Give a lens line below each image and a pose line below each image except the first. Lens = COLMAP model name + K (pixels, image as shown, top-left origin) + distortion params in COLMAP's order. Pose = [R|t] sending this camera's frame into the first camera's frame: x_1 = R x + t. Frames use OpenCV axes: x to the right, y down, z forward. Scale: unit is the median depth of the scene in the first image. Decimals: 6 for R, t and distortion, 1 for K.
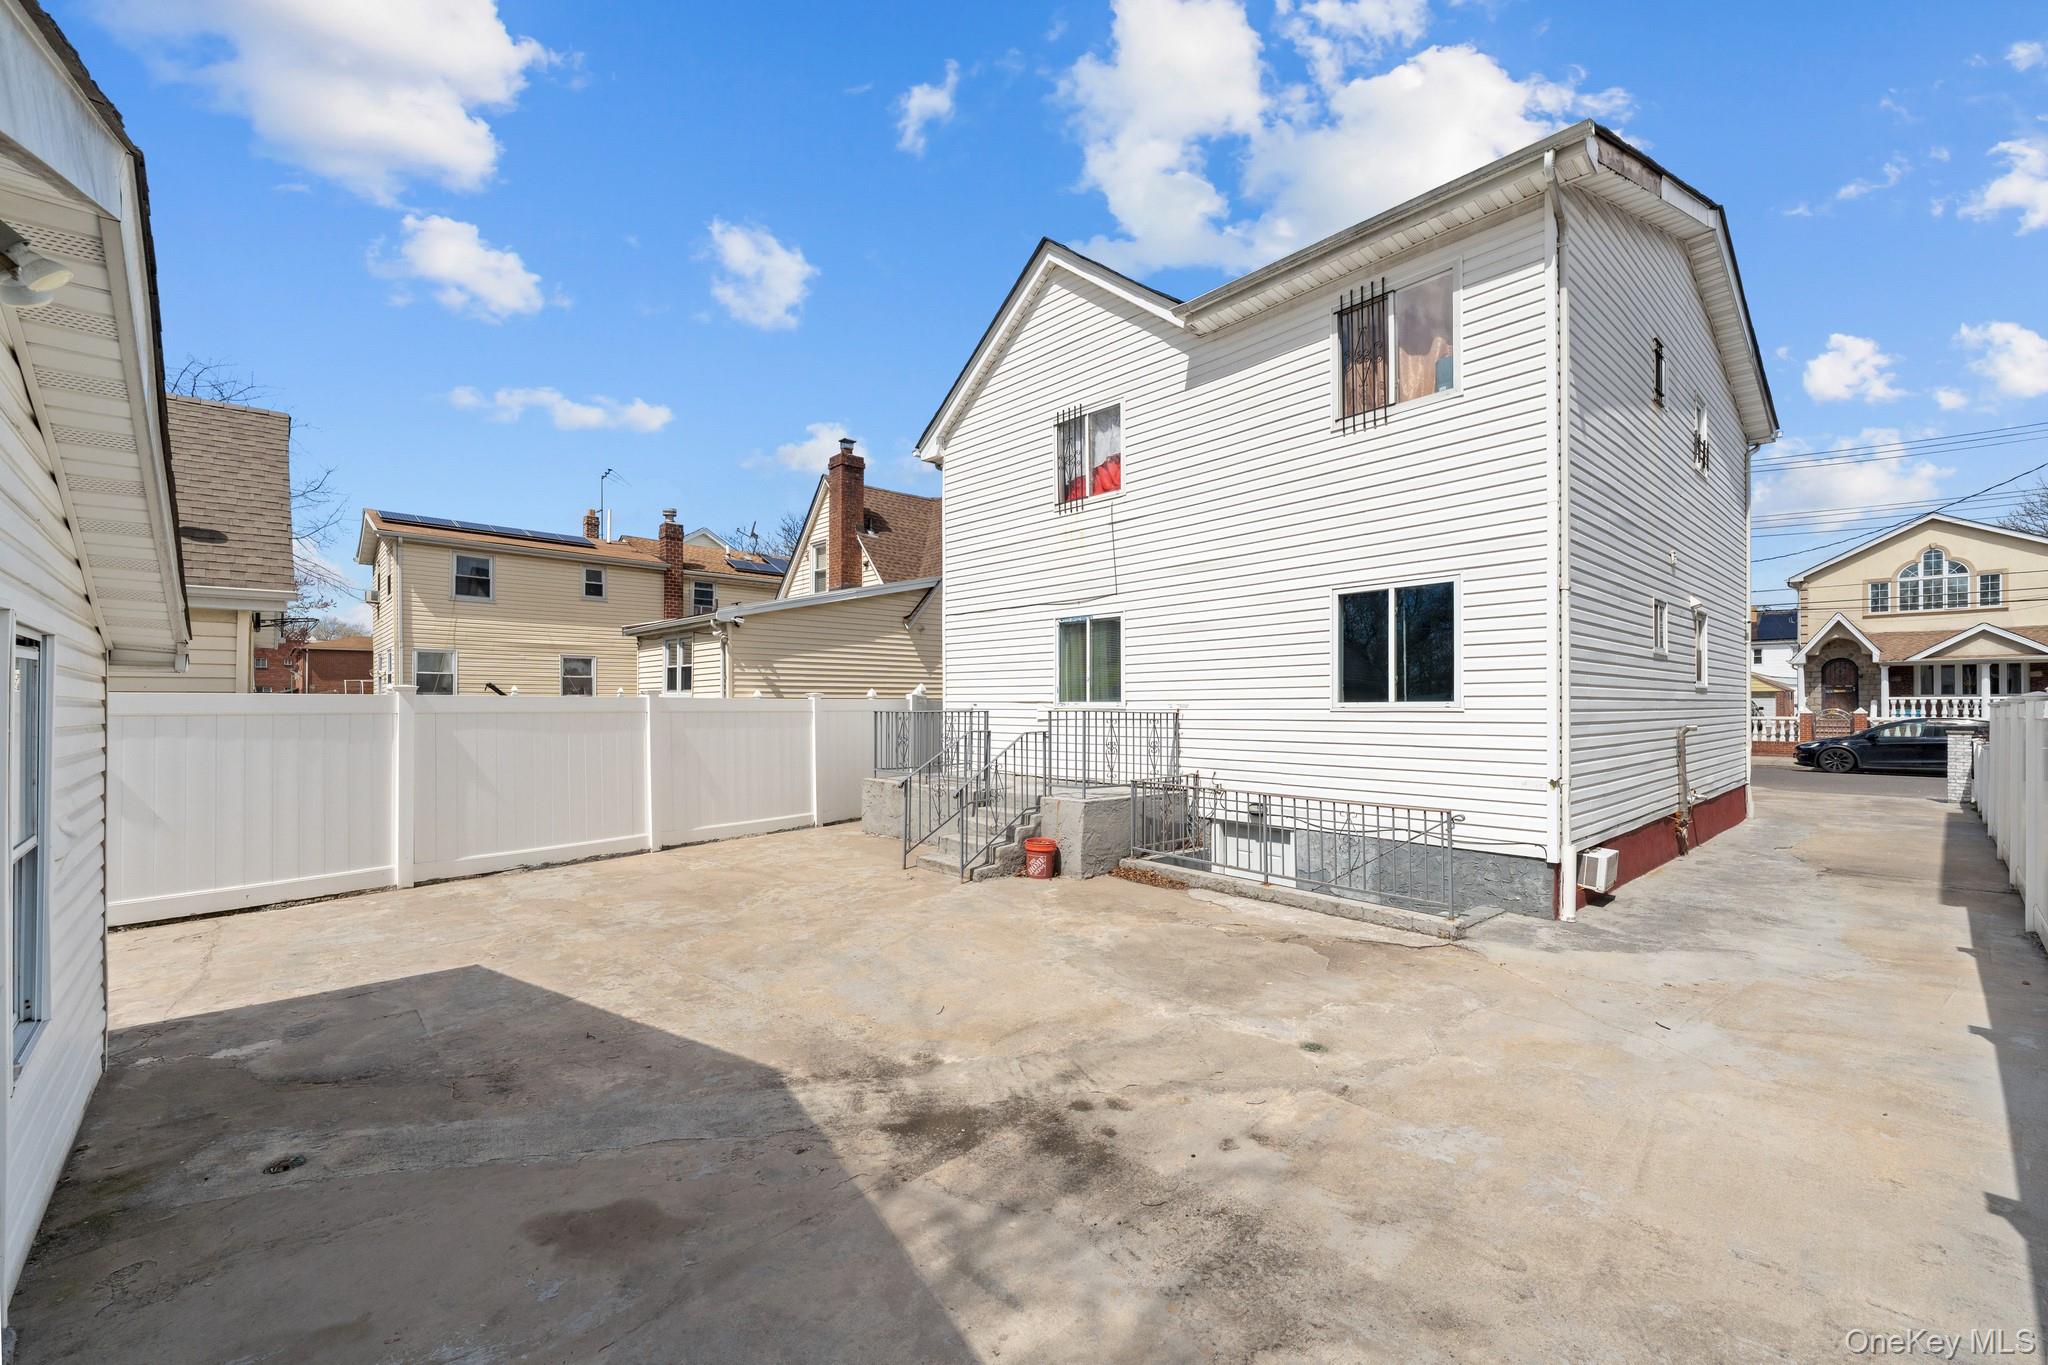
lens RADIAL K [[840.5, 0, 1027.9], [0, 840.5, 686.1], [0, 0, 1]] dist [-0.002302, -0.000194]
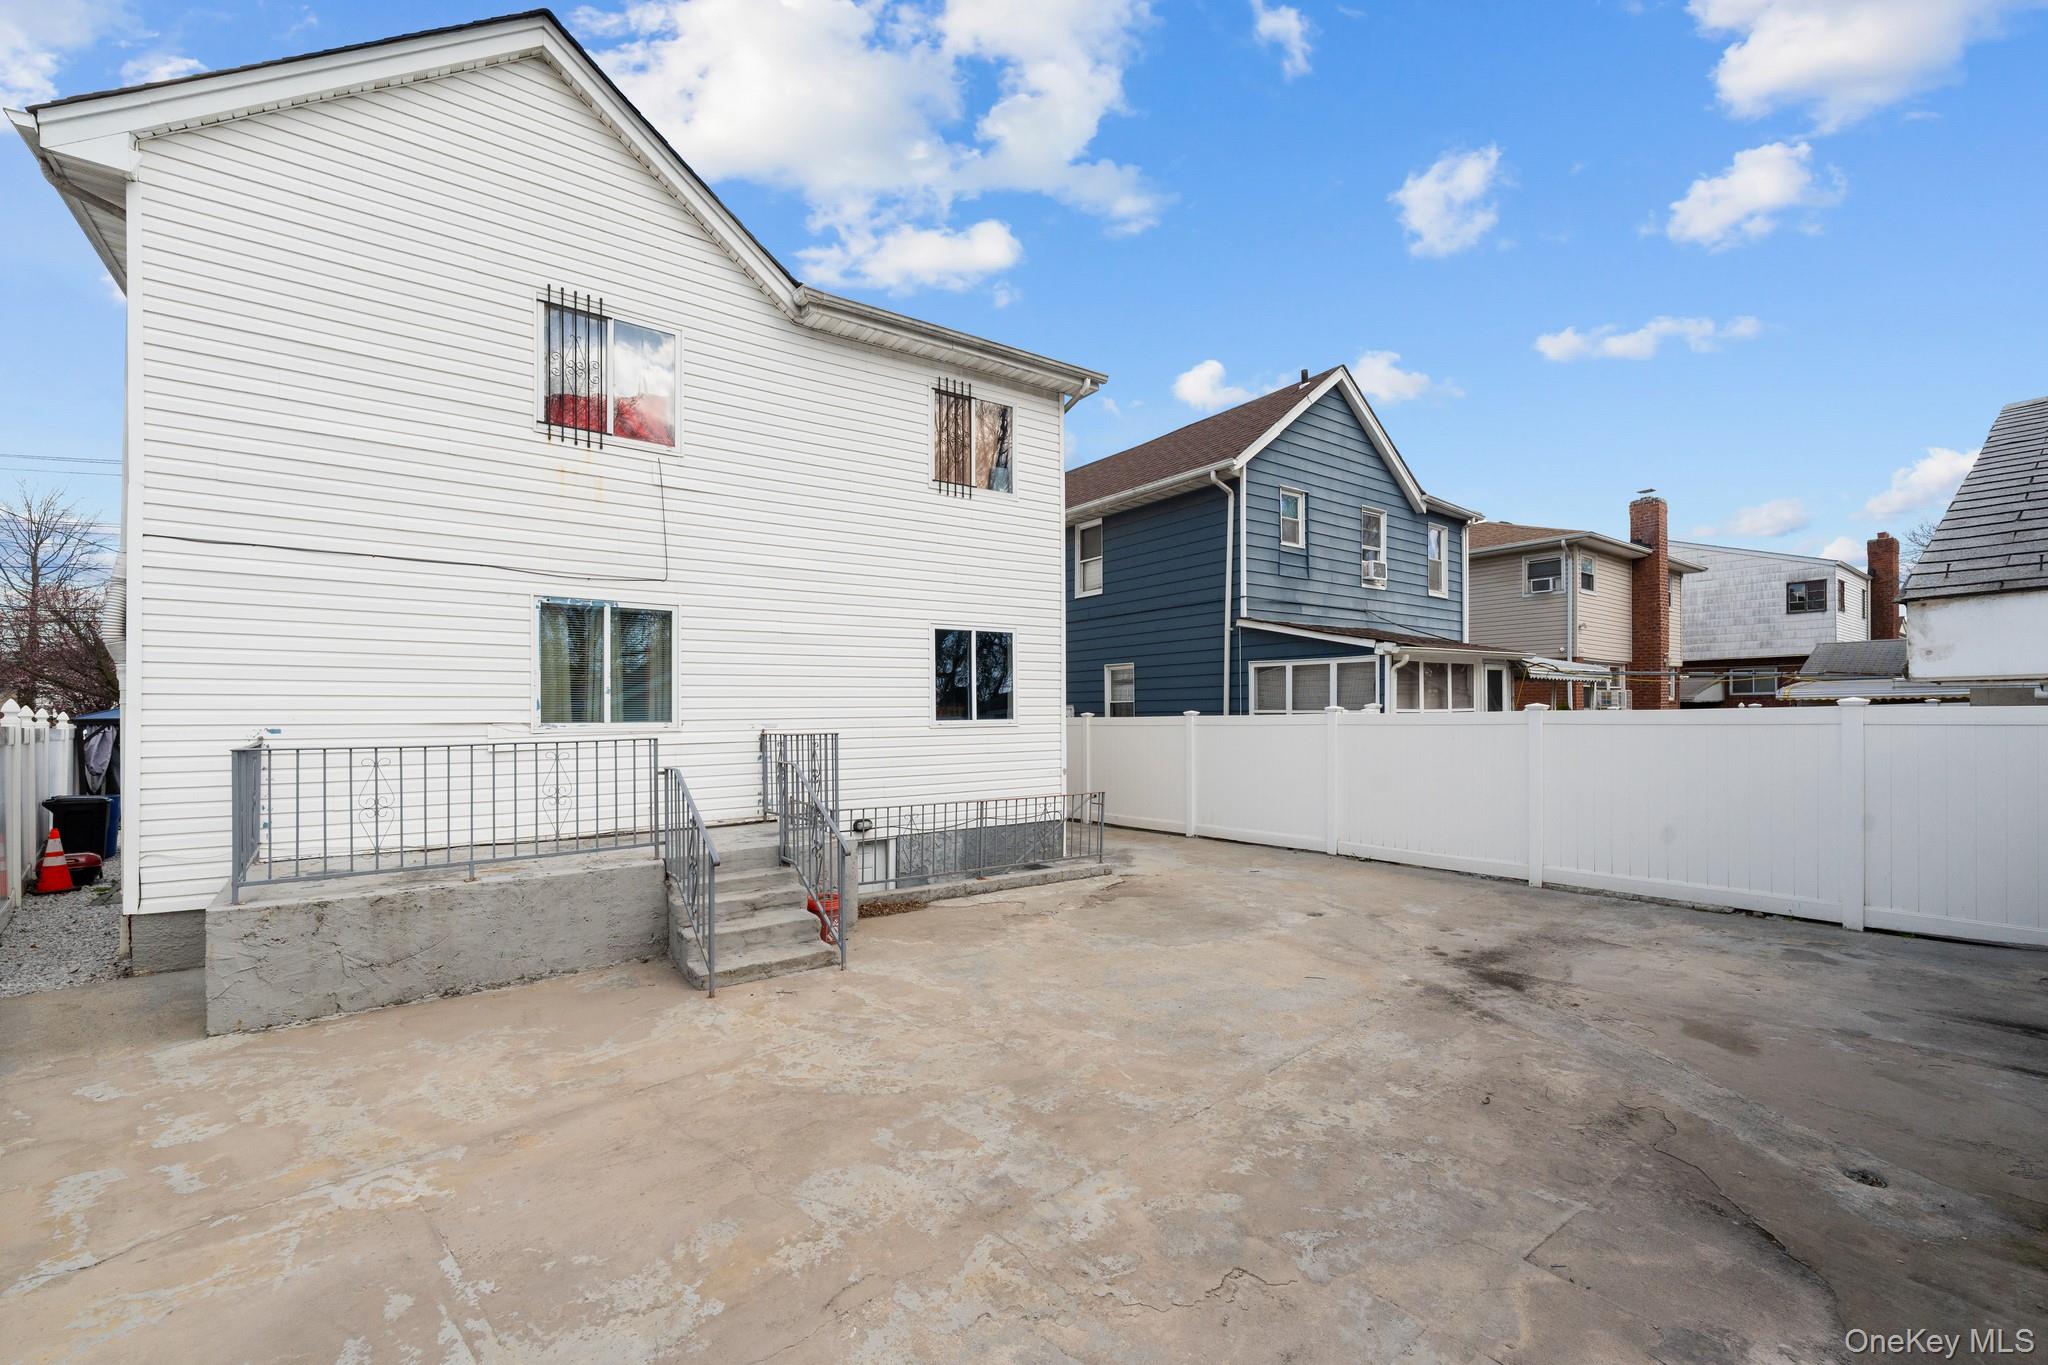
lens RADIAL K [[847.3, 0, 1023.7], [0, 847.3, 696.4], [0, 0, 1]] dist [-0.000756, -0.000462]
pose [[0.096451, 0.017414, 0.995185, -1.019847], [-0.017402, 0.999724, -0.015807, 0.003364], [-0.995186, -0.015793, 0.096727, 0.971636]]
